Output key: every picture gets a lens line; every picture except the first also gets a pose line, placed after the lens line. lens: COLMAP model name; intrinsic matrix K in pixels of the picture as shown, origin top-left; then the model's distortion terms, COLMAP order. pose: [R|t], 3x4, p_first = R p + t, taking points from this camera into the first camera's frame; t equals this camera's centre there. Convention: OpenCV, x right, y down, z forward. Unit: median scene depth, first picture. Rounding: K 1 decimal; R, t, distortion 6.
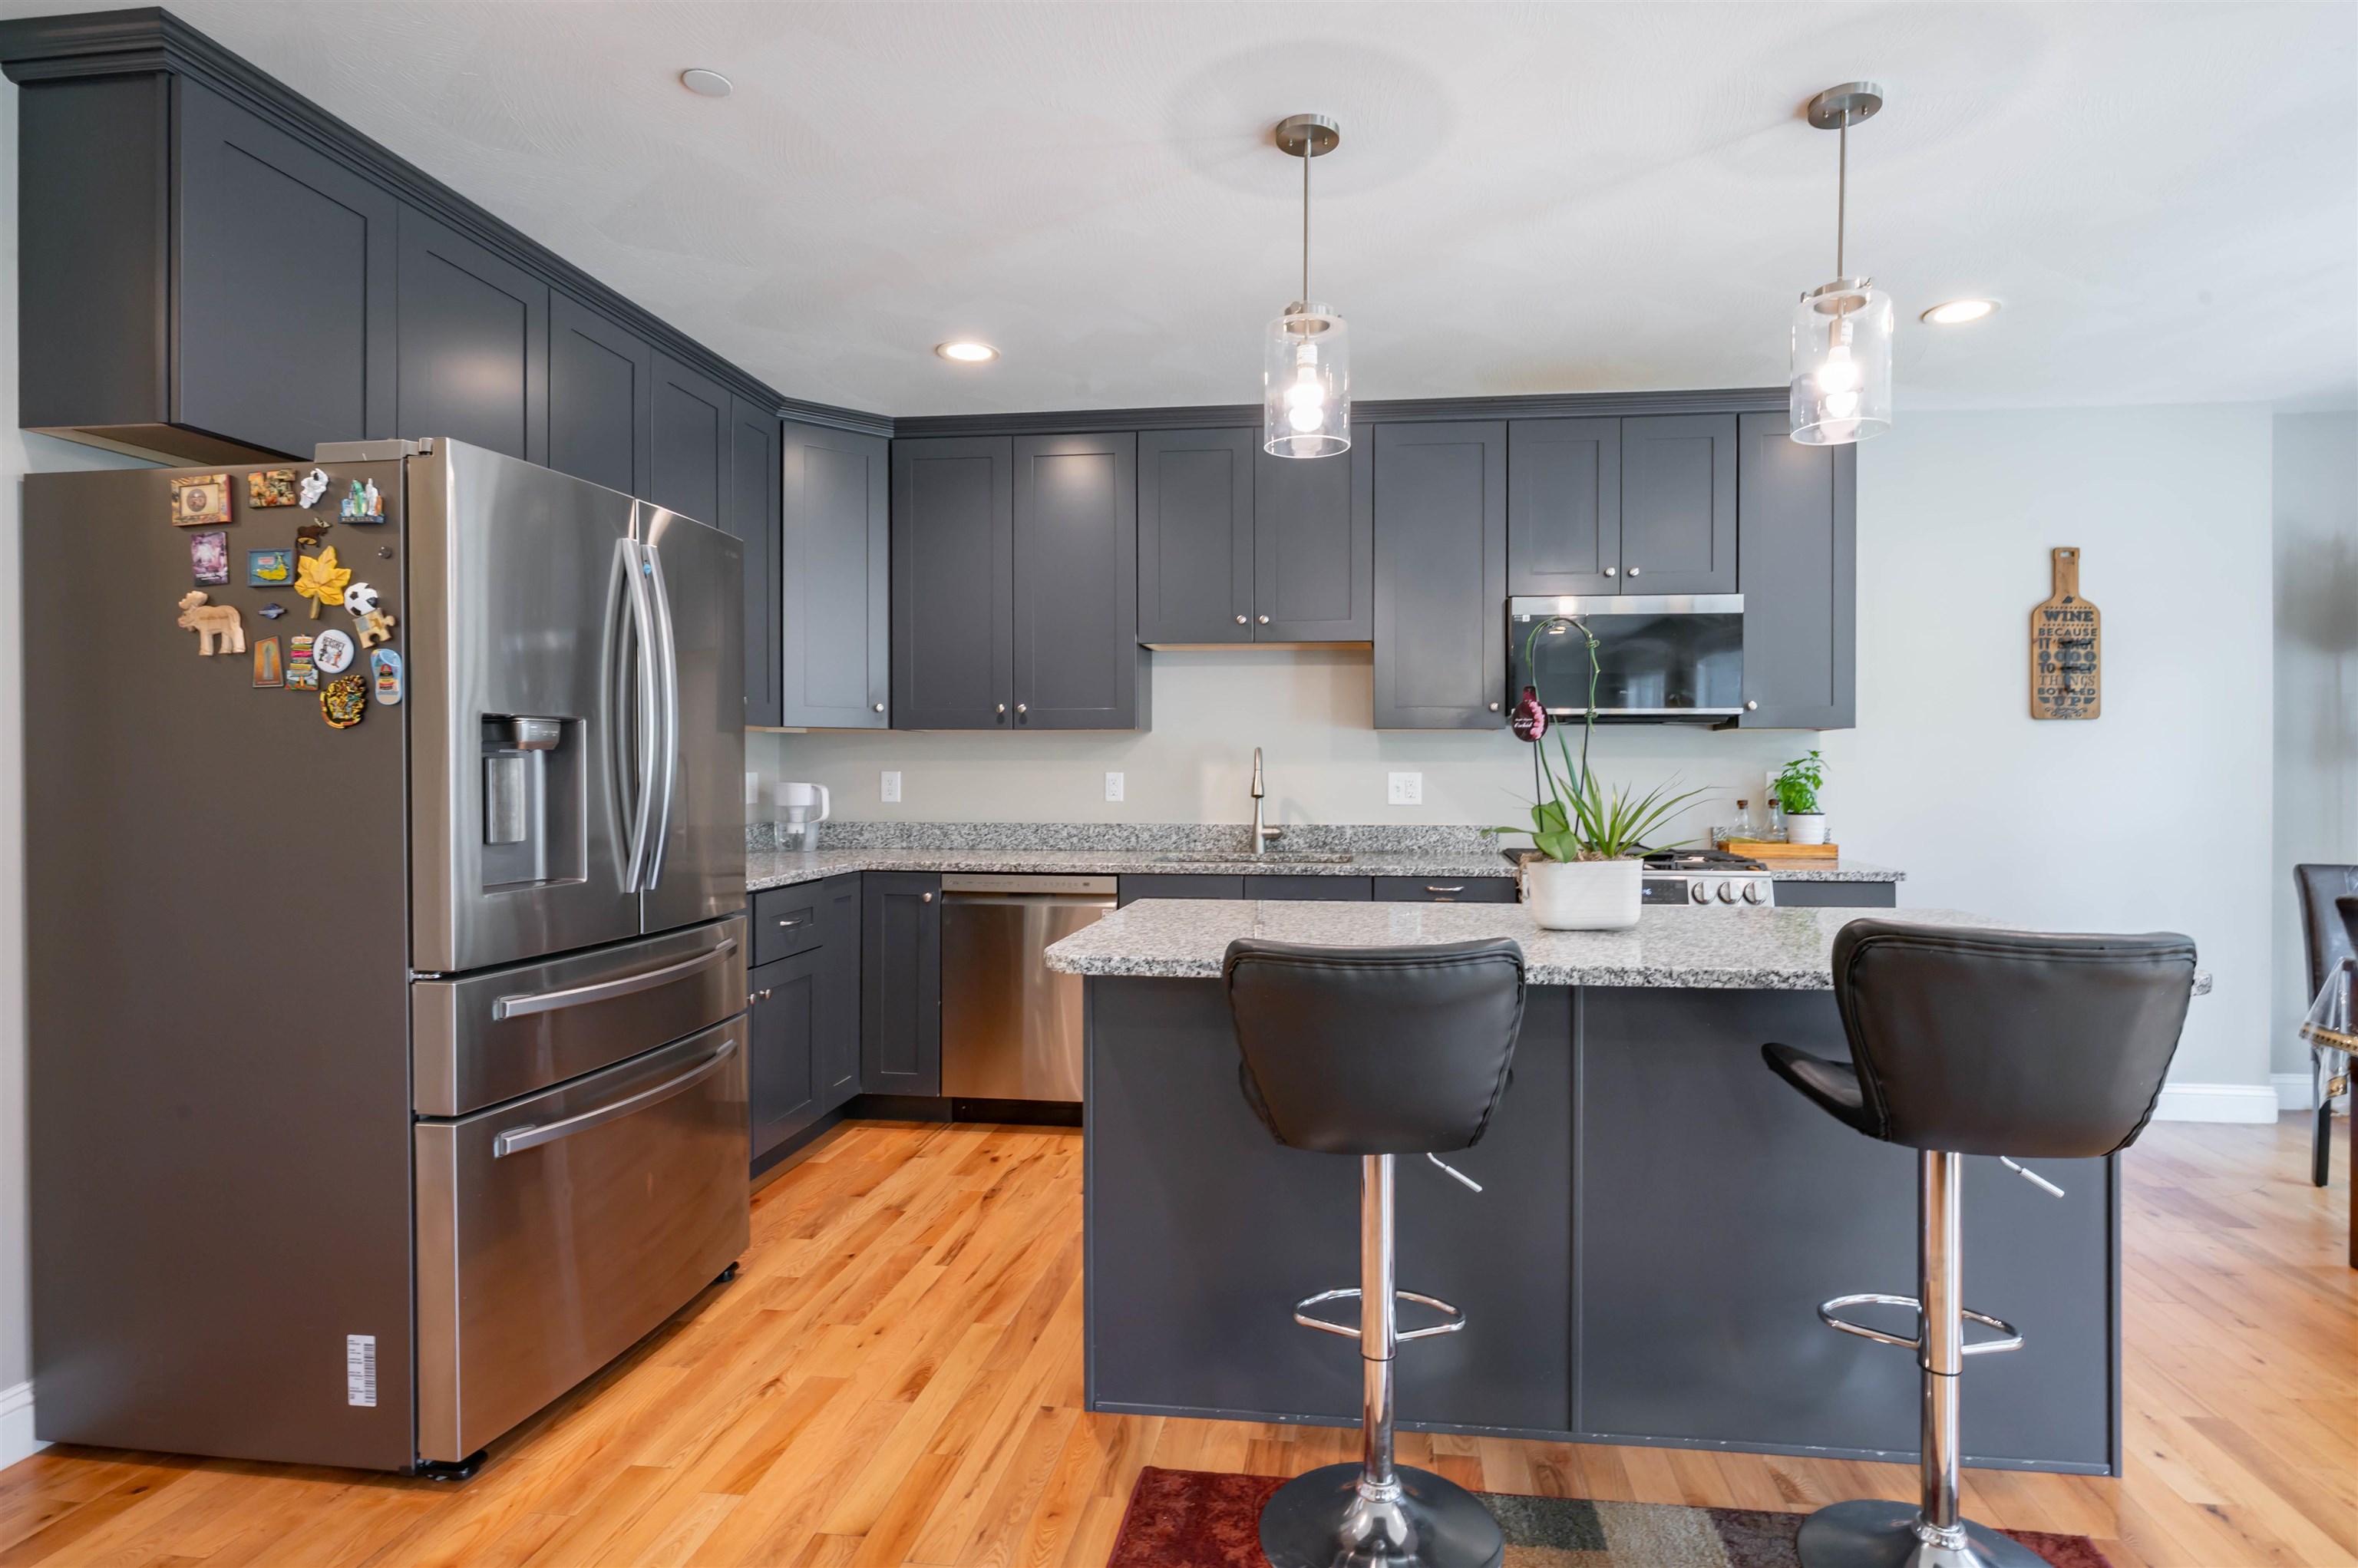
lens RADIAL K [[1187.2, 0, 1243.9], [0, 1187.2, 777.0], [0, 0, 1]] dist [-0.003728, 0.000757]
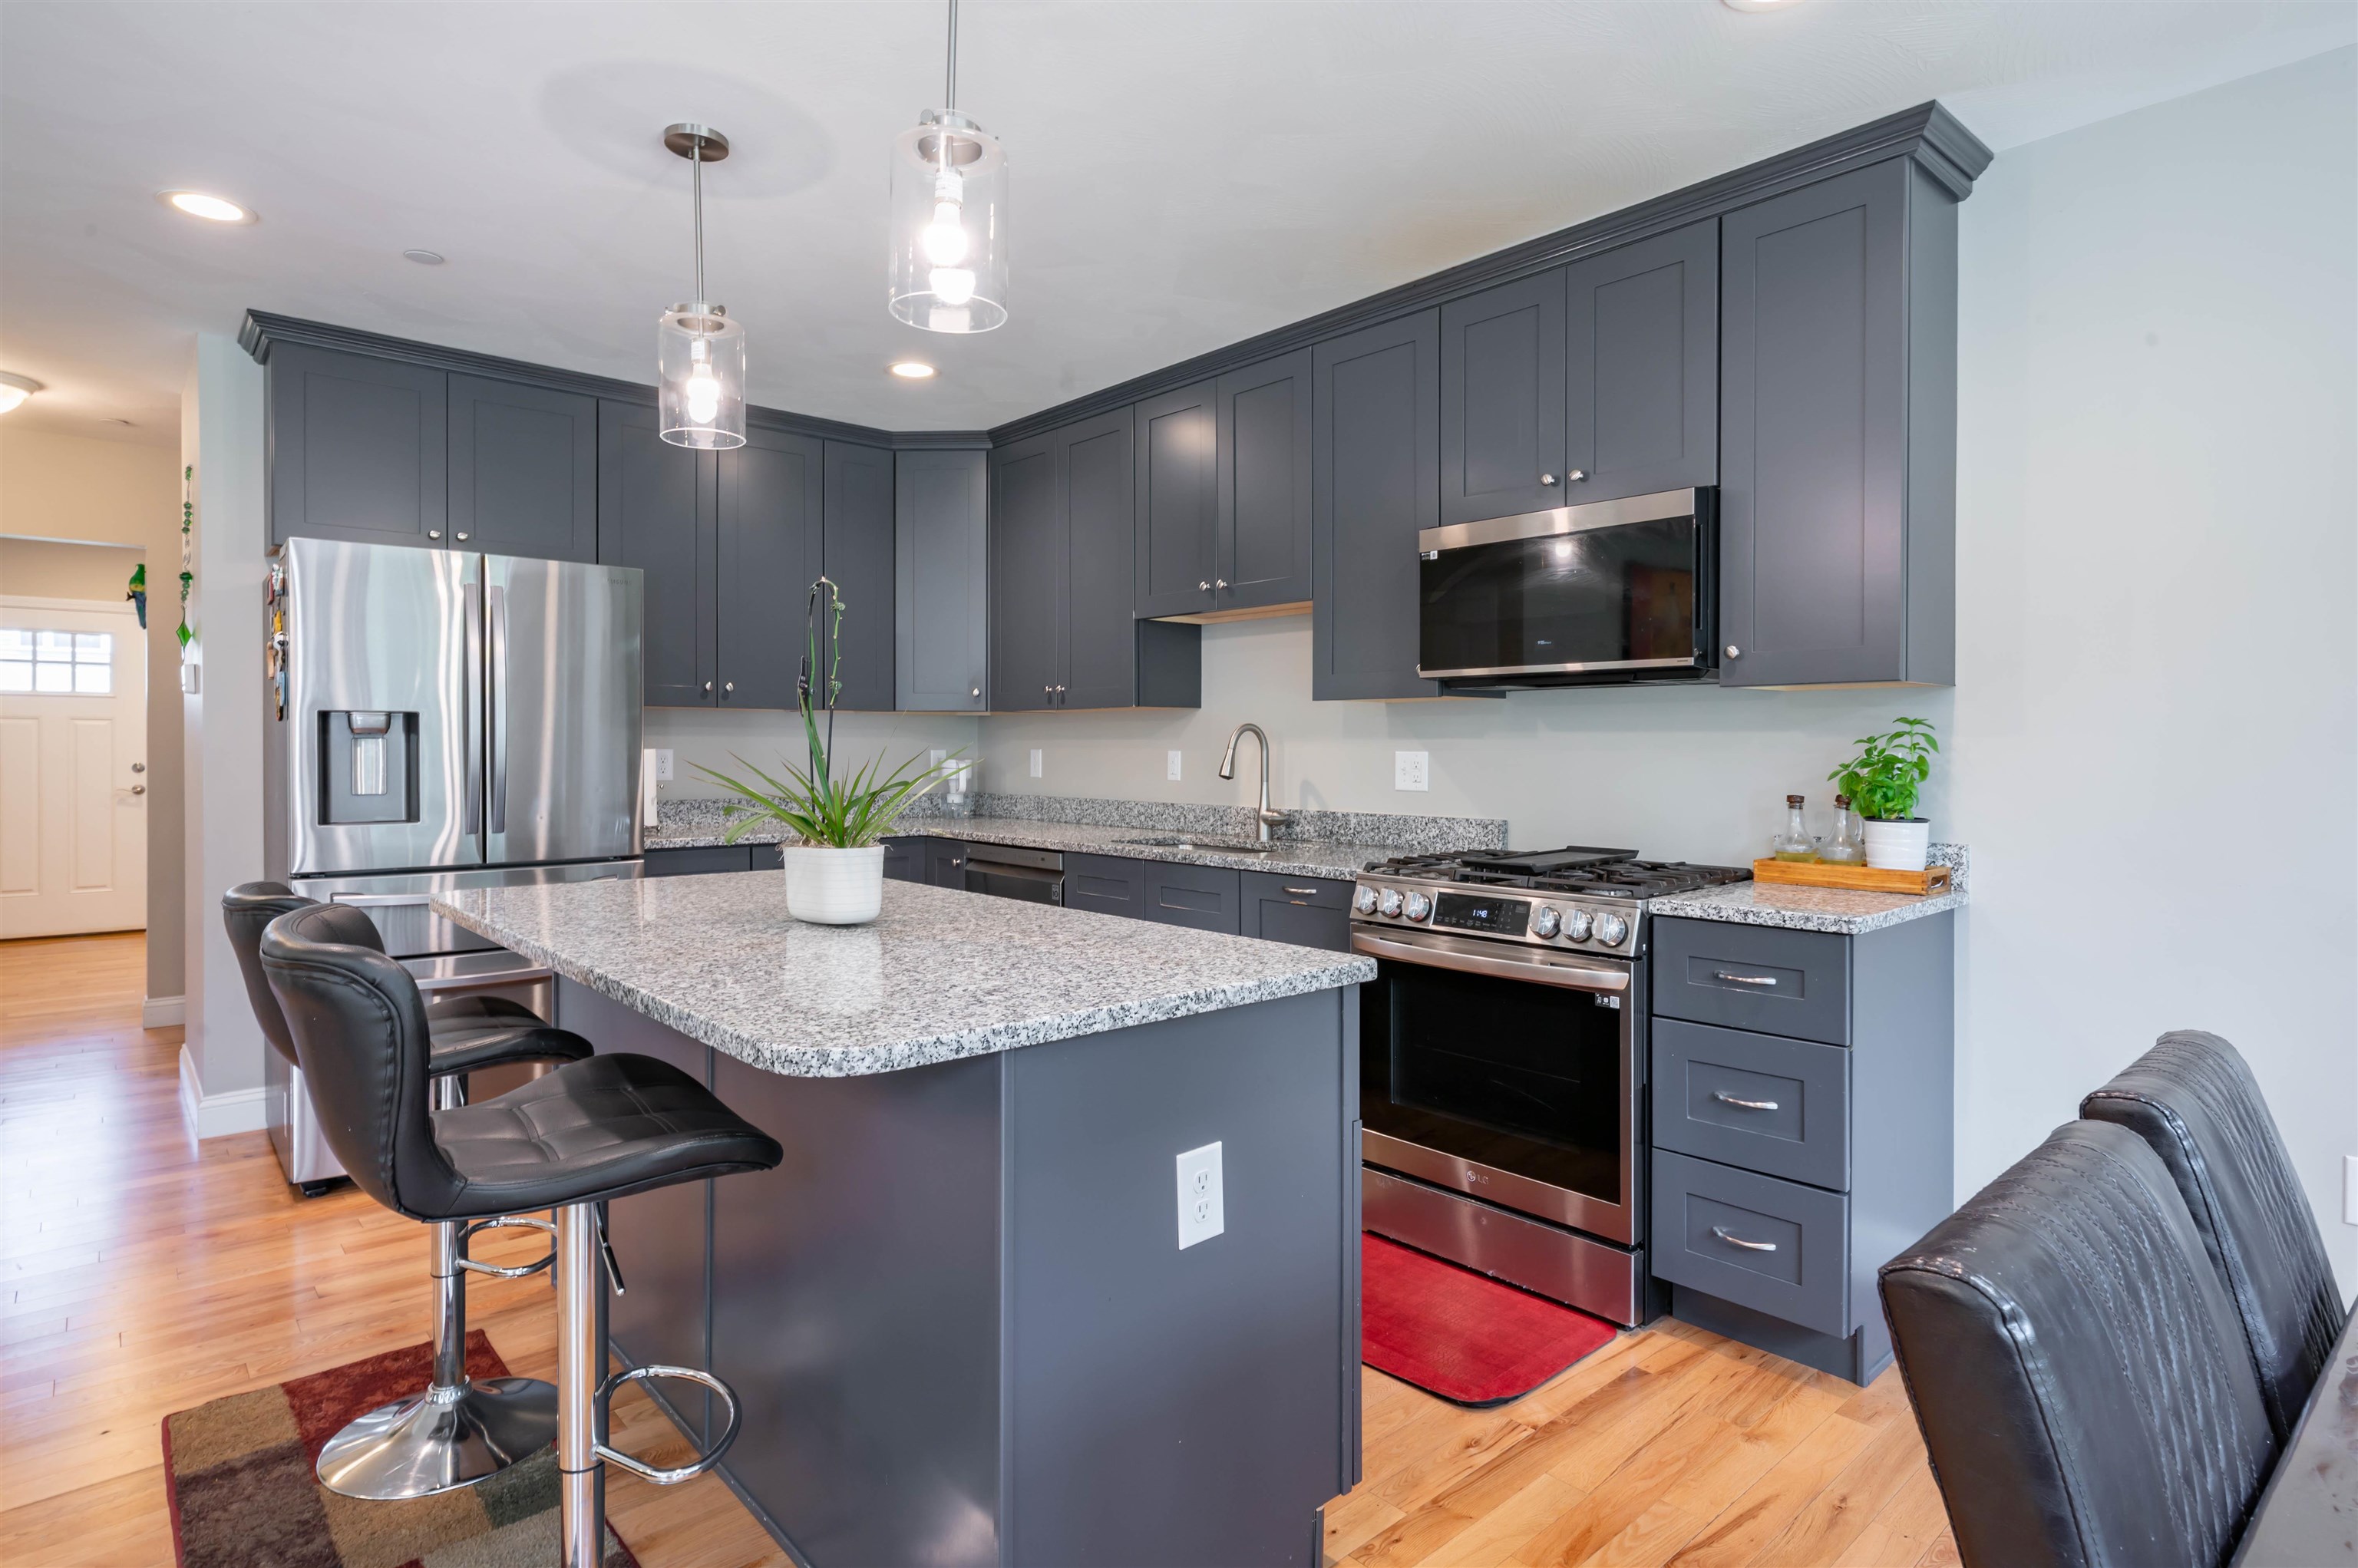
lens RADIAL K [[1225.9, 0, 1173.4], [0, 1225.9, 757.1], [0, 0, 1]] dist [-0.000239, -0.000101]
pose [[0.744009, 0.005598, -0.668147, 0.660006], [-0.006228, 0.999980, 0.001444, -0.000252], [0.668141, 0.003087, 0.744028, 0.286442]]
